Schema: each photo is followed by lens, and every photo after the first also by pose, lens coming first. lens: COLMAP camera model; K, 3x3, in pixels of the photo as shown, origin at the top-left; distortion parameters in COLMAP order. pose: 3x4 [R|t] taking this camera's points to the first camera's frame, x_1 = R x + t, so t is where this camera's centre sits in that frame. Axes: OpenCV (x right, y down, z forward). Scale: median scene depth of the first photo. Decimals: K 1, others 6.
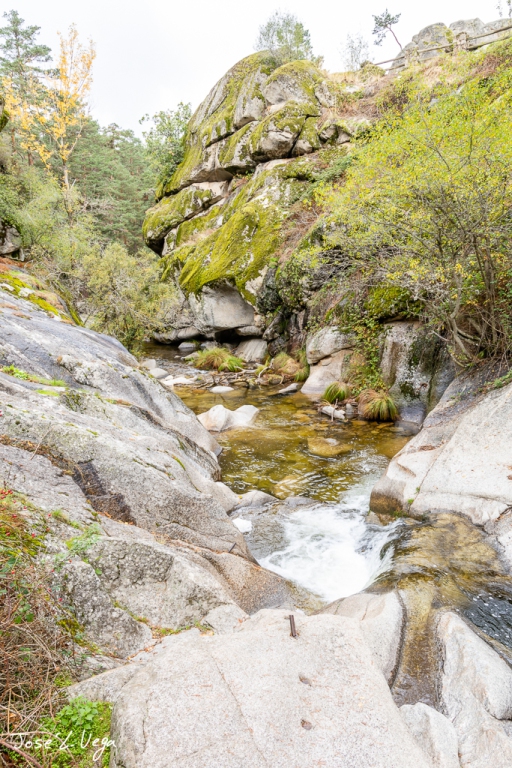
lens RADIAL K [[549.2, 0, 260.8], [0, 549.2, 382.3], [0, 0, 1]] dist [0.005995, 0.003859]
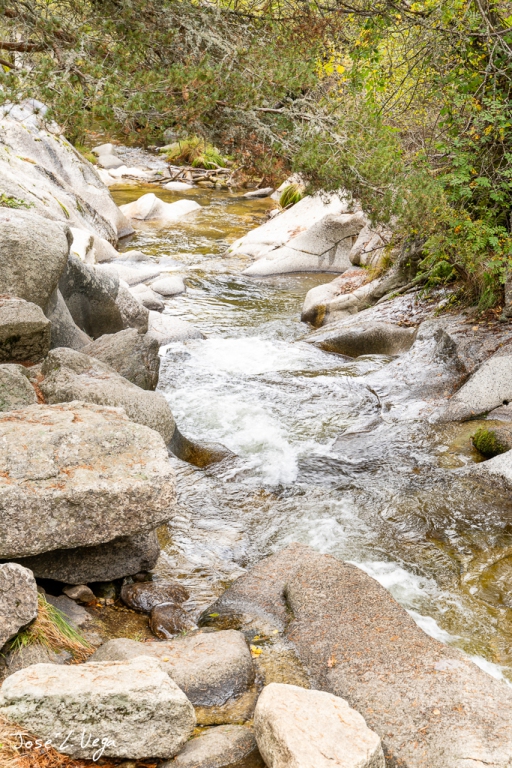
lens RADIAL K [[1388.0, 0, 257.8], [0, 1388.0, 383.9], [0, 0, 1]] dist [0.224796, 0.000000]
pose [[0.981343, 0.122938, -0.147824, 0.644416], [-0.109546, 0.989375, 0.095584, 0.155895], [0.158004, -0.077607, 0.984384, -1.664553]]
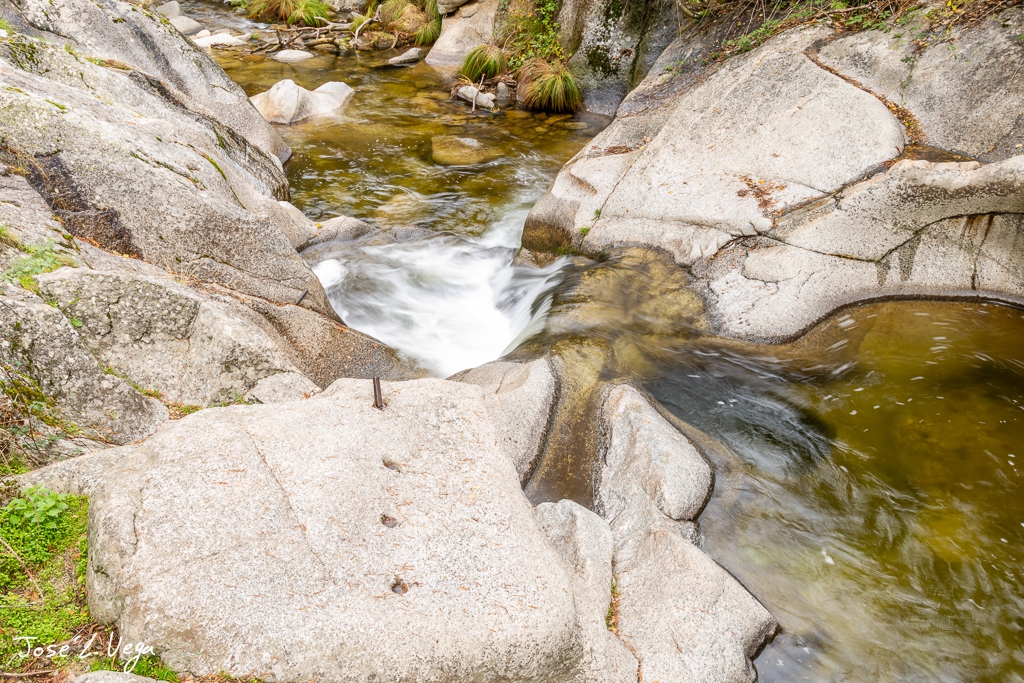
lens RADIAL K [[866.8, 0, 423.0], [0, 866.8, 327.8], [0, 0, 1]] dist [0.002696, 0.011175]
pose [[0.997799, 0.004039, 0.066181, 0.014785], [-0.023505, 0.954863, 0.296116, 0.022915], [-0.061998, -0.297020, 0.952856, 0.016694]]
